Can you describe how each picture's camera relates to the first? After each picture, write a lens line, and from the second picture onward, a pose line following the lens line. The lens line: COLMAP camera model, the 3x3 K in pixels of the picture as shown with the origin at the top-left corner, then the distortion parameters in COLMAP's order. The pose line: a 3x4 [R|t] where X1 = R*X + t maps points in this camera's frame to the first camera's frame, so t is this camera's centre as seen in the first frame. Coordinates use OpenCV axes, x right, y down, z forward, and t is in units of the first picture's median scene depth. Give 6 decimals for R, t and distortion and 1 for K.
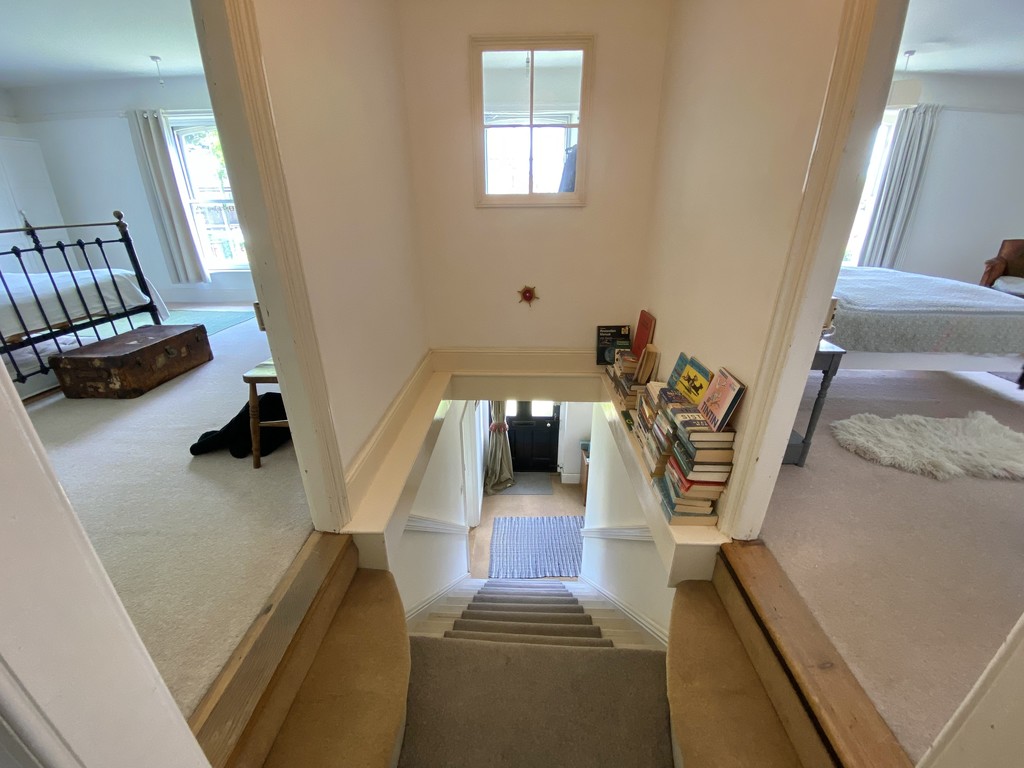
lens RADIAL K [[418.2, 0, 510.5], [0, 418.2, 387.4], [0, 0, 1]] dist [0.014579, -0.018237]
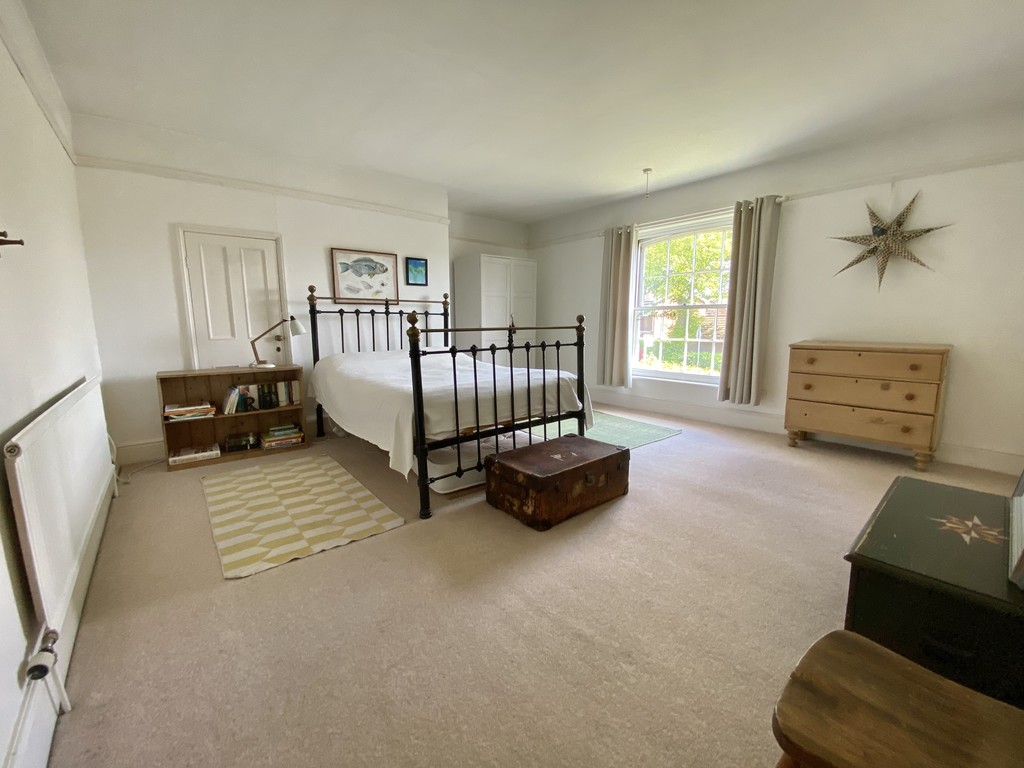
lens RADIAL K [[418.2, 0, 510.5], [0, 418.2, 387.4], [0, 0, 1]] dist [0.014579, -0.018237]
pose [[0.663085, 0.119141, -0.739002, -0.321798], [-0.290468, 0.950846, -0.107335, -0.115191], [0.689889, 0.285829, 0.665098, 0.294912]]
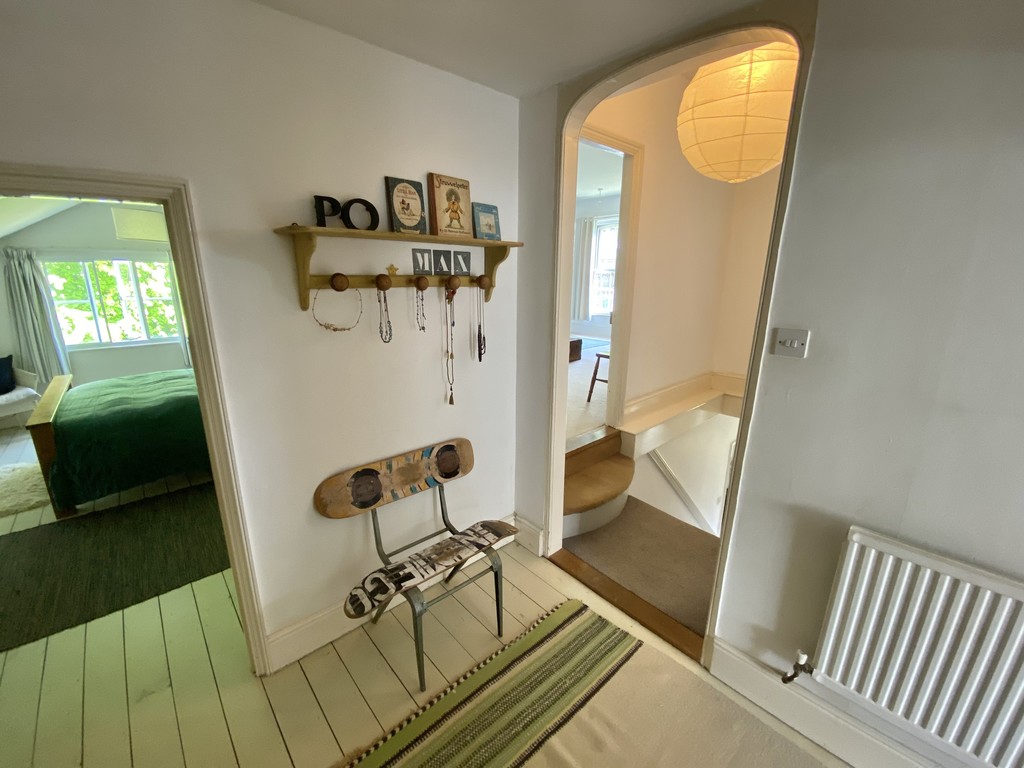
lens RADIAL K [[418.2, 0, 510.5], [0, 418.2, 387.4], [0, 0, 1]] dist [0.014579, -0.018237]
pose [[0.702136, 0.194347, -0.685007, 0.283558], [-0.290636, 0.956466, -0.026540, 0.177446], [0.650028, 0.217722, 0.728053, -0.408523]]
